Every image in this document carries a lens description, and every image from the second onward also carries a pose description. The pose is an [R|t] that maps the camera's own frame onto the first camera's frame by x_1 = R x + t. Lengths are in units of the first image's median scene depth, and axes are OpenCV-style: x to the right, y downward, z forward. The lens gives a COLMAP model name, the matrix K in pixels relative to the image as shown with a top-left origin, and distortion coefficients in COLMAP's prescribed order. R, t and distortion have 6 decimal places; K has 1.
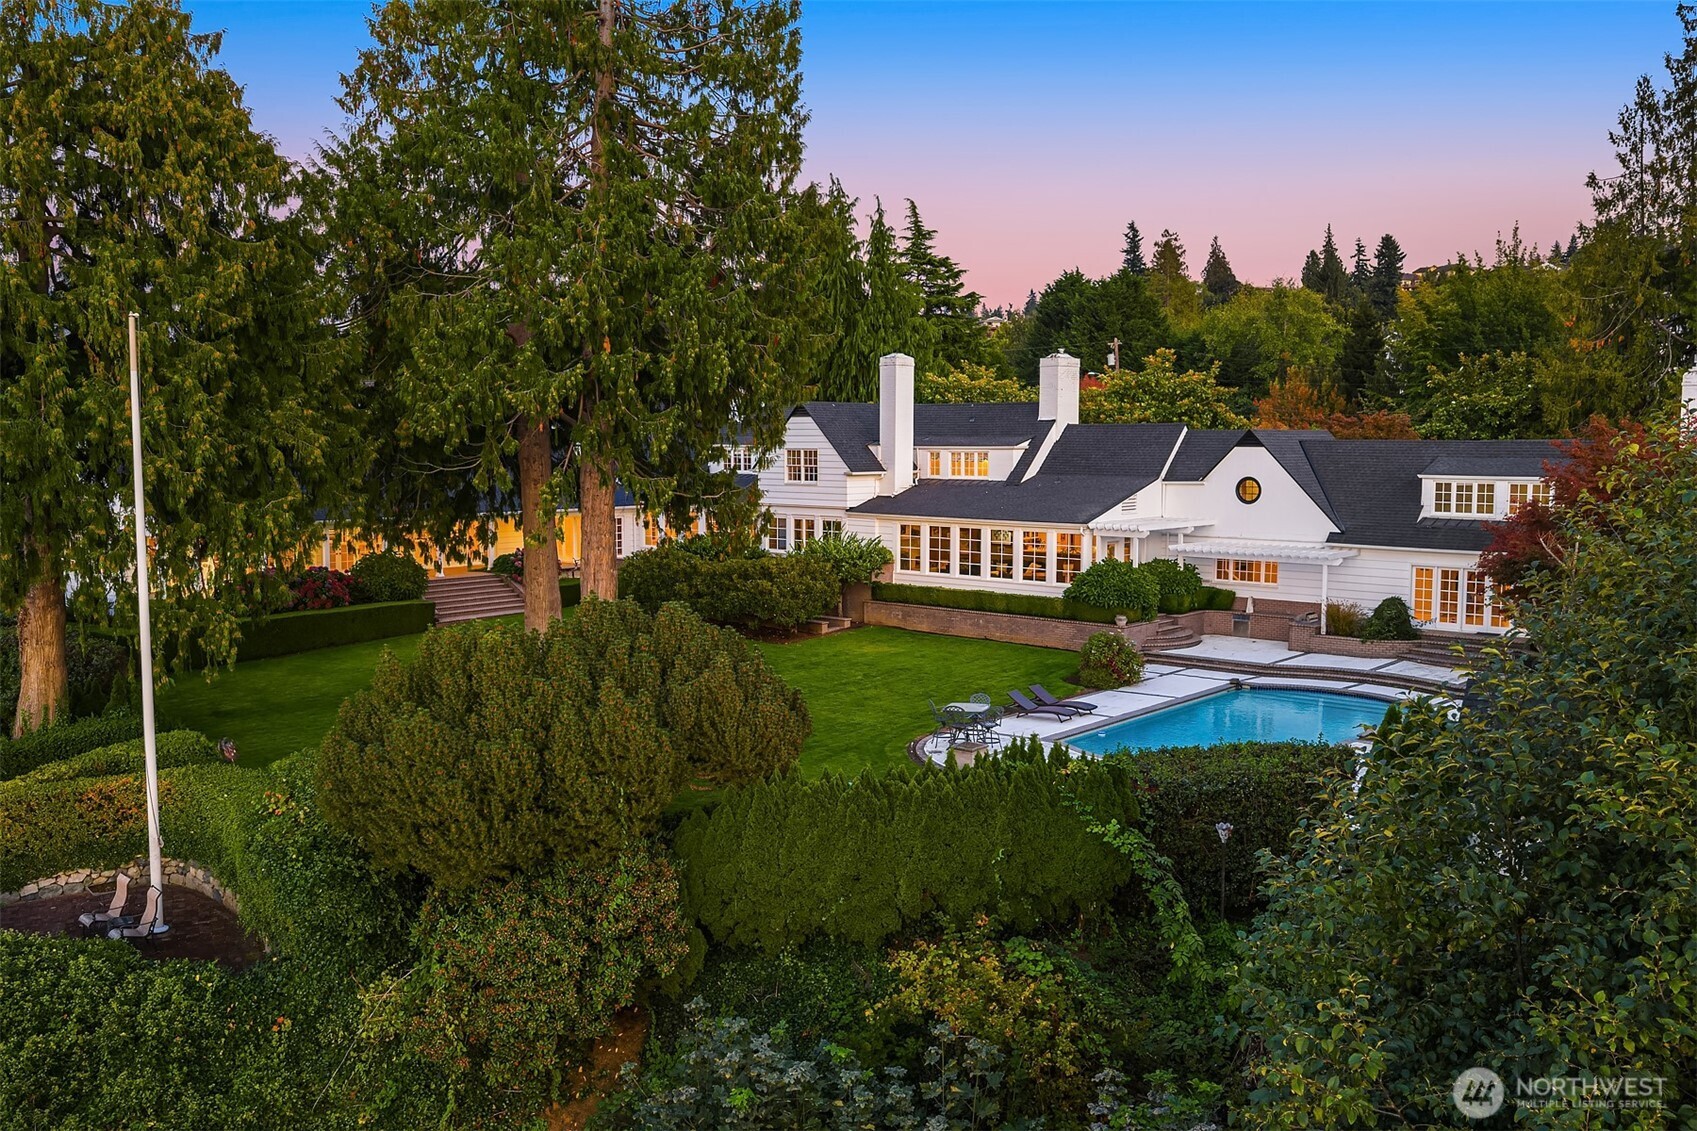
lens RADIAL K [[1435.5, 0, 880.5], [0, 1435.5, 571.2], [0, 0, 1]] dist [0.051098, -0.106778]
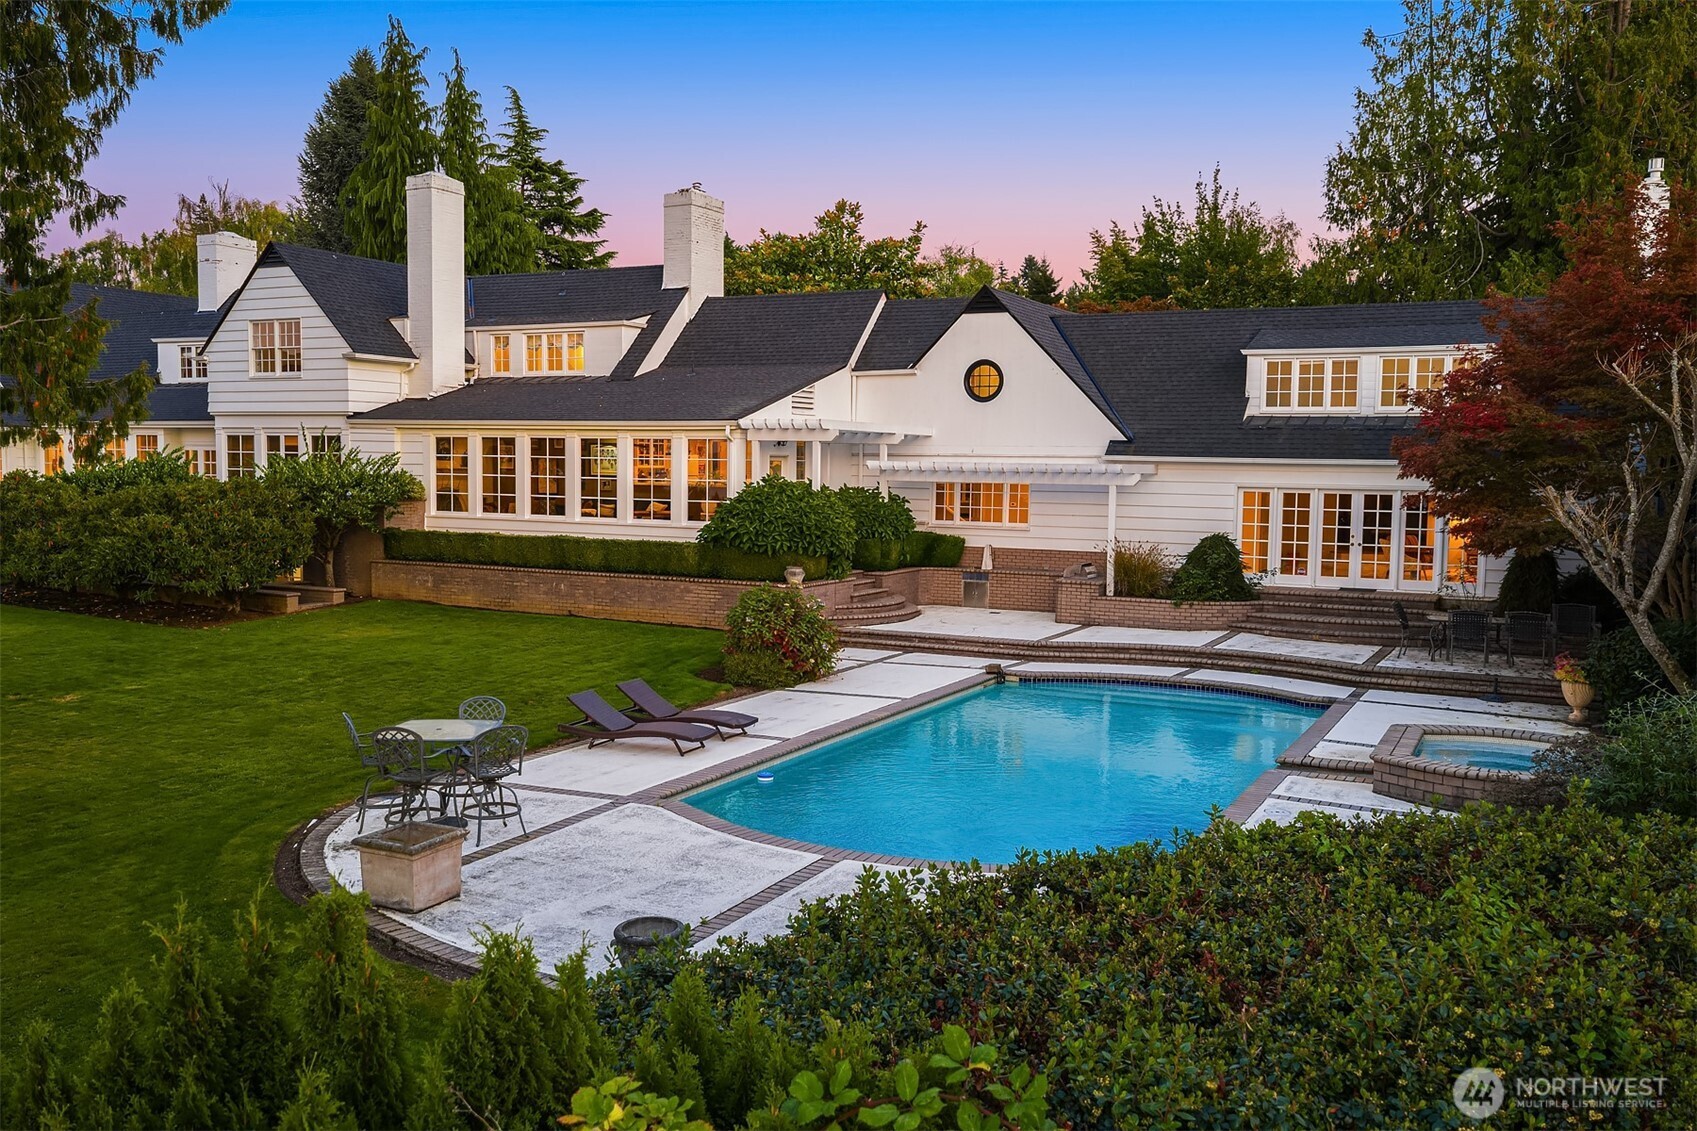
lens RADIAL K [[1435.5, 0, 880.5], [0, 1435.5, 571.2], [0, 0, 1]] dist [0.051098, -0.106778]
pose [[0.971364, -0.004741, 0.237551, 0.056423], [0.008172, 0.999876, -0.013461, 0.037753], [-0.237458, 0.015017, 0.971282, 0.384490]]
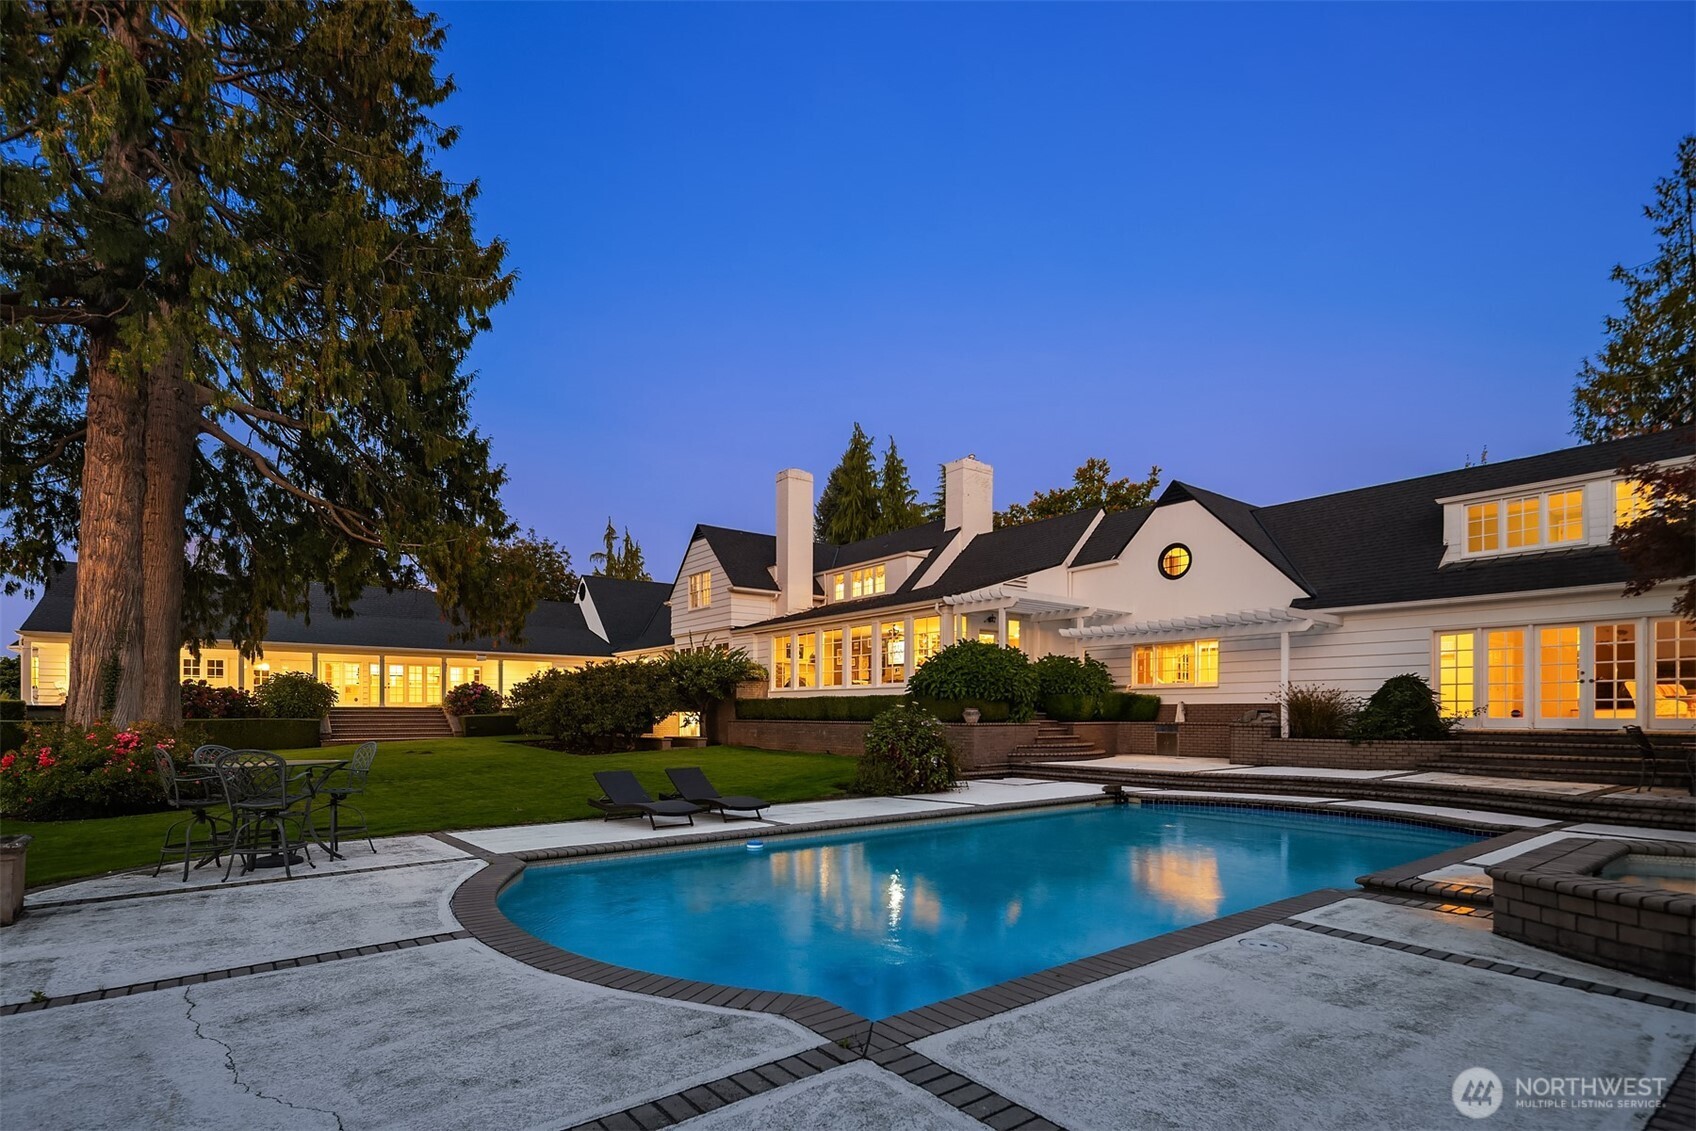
lens RADIAL K [[844.9, 0, 824.8], [0, 844.9, 707.8], [0, 0, 1]] dist [0.001256, -0.000369]
pose [[0.974975, -0.000915, -0.222314, 0.175294], [-0.020707, 0.995270, -0.094910, 0.065823], [0.221349, 0.097138, 0.970345, 0.538218]]
